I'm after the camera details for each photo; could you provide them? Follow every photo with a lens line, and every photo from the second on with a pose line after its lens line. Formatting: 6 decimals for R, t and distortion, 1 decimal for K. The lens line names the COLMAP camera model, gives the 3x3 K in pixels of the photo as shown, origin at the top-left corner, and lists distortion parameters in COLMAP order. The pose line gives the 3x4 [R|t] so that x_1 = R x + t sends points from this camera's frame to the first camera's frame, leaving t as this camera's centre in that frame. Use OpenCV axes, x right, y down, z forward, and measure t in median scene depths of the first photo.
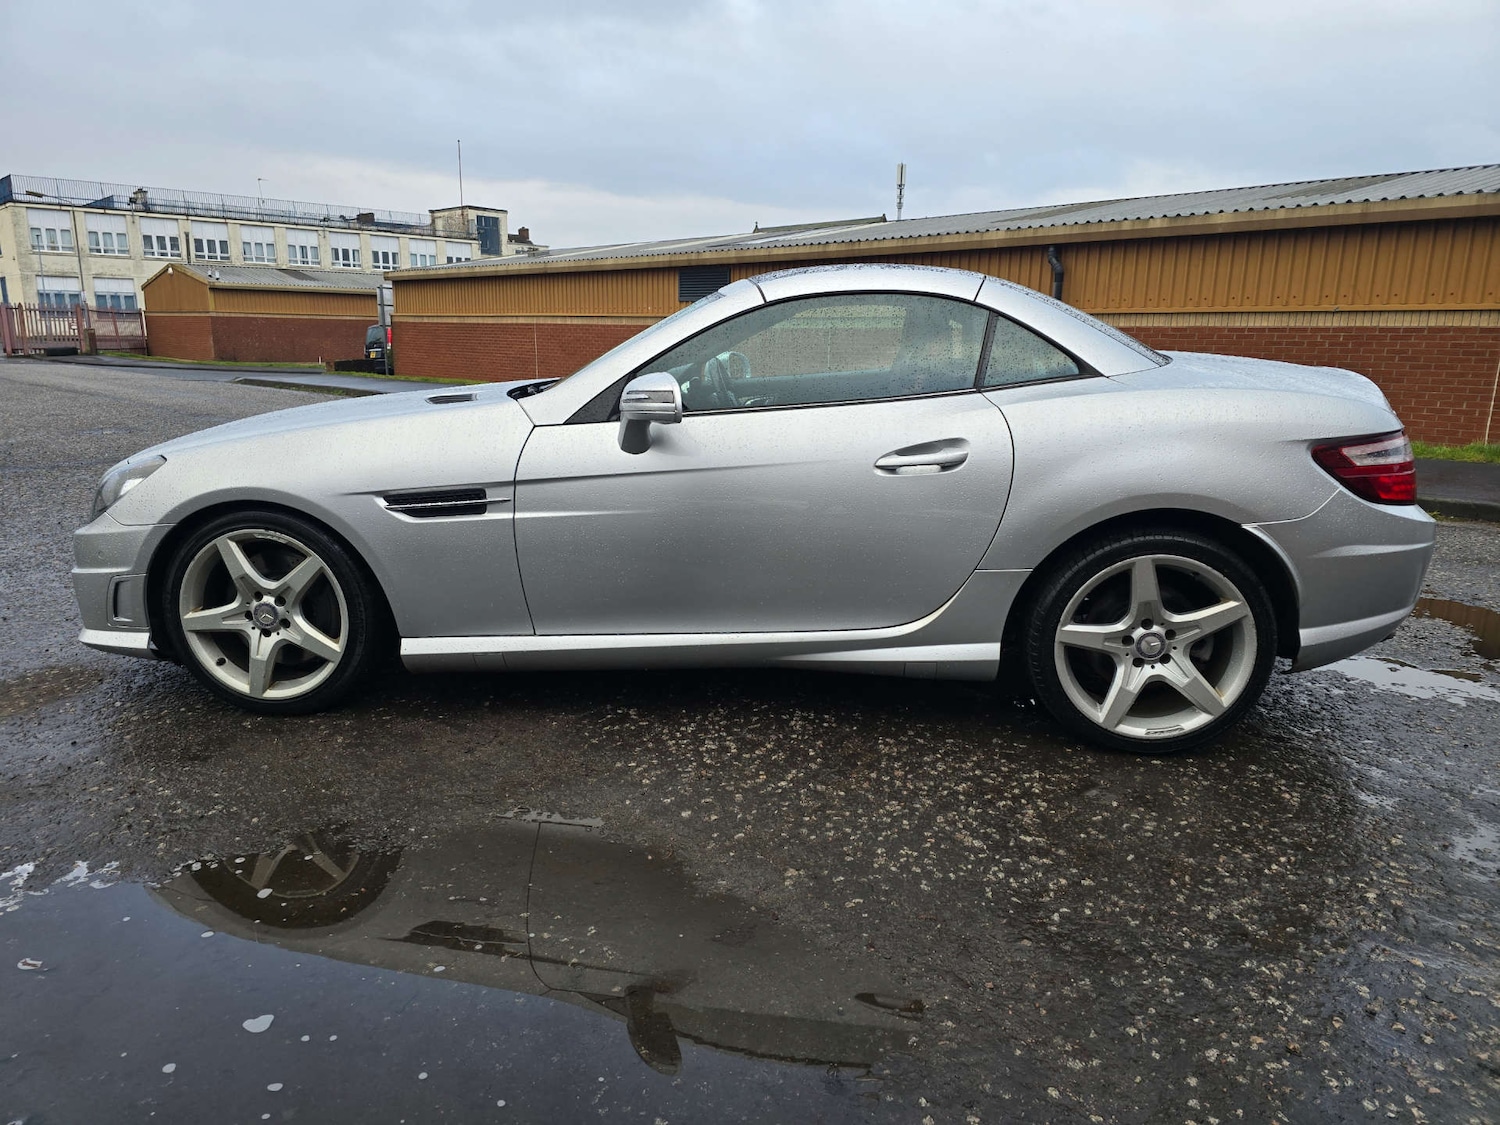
lens RADIAL K [[970.5, 0, 729.3], [0, 970.5, 570.9], [0, 0, 1]] dist [0.066482, -0.056609]
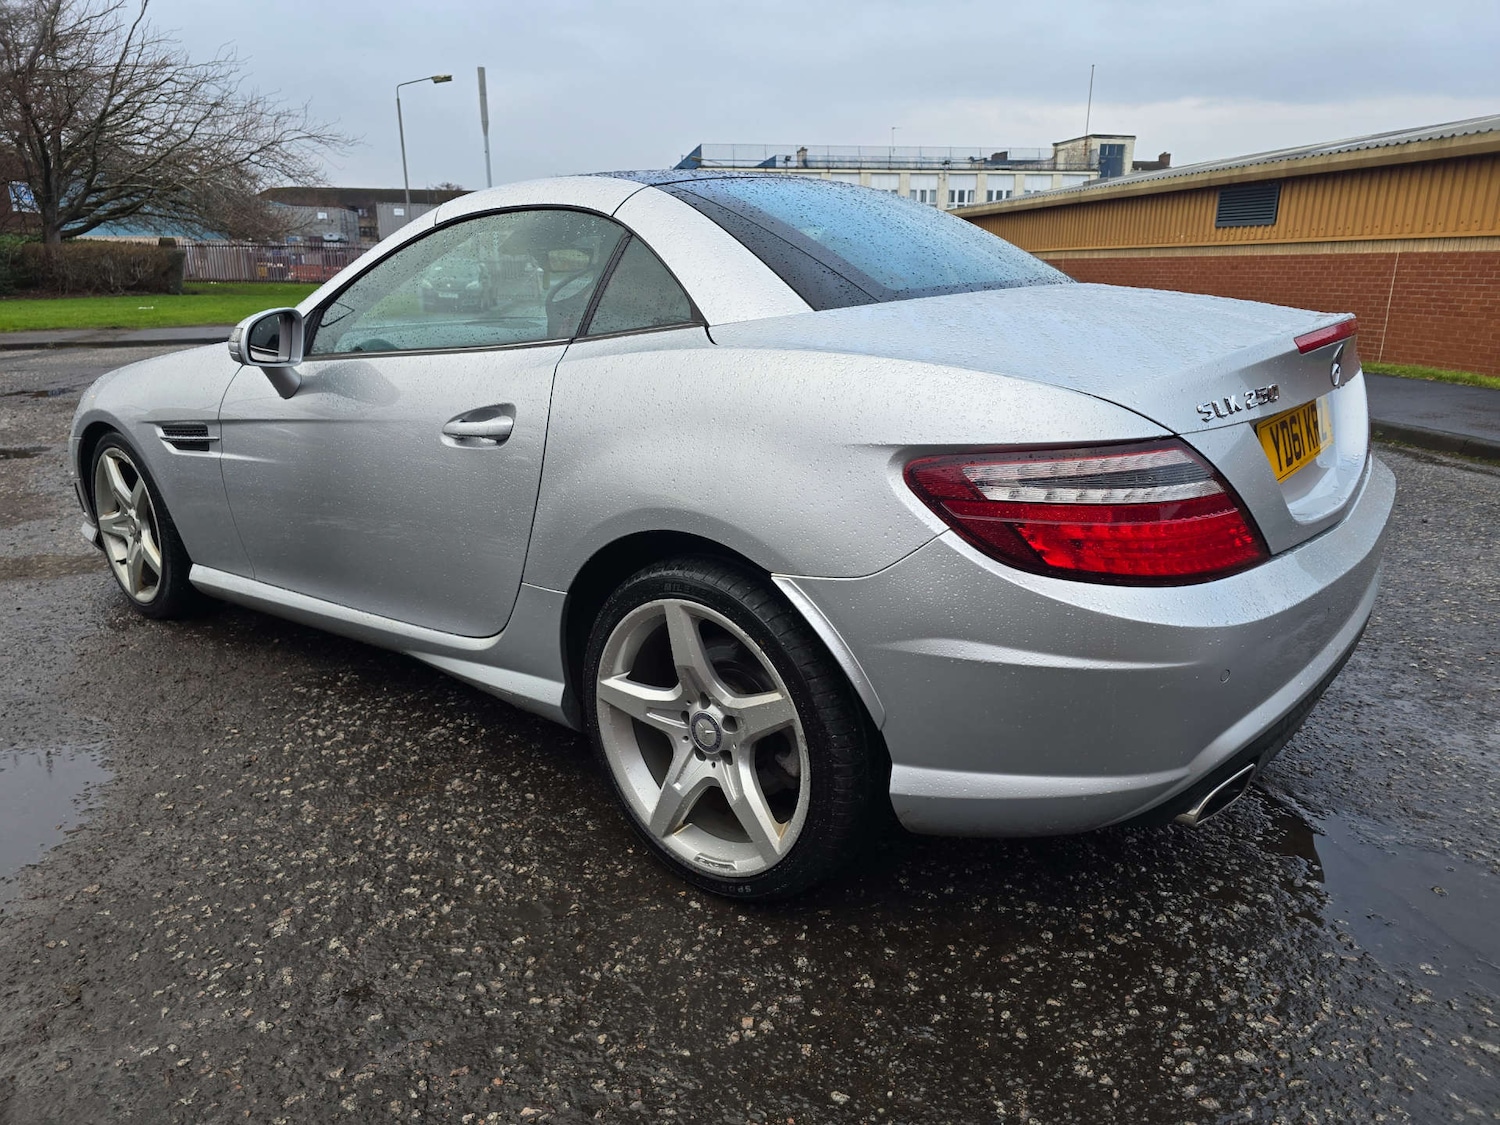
lens RADIAL K [[979.6, 0, 750.0], [0, 979.6, 562.5], [0, 0, 1]] dist [0.052698, -0.041842]
pose [[0.840376, 0.142903, -0.522826, 0.715177], [-0.117608, 0.989712, 0.081477, -0.088185], [0.529090, -0.006982, 0.848537, 0.407845]]
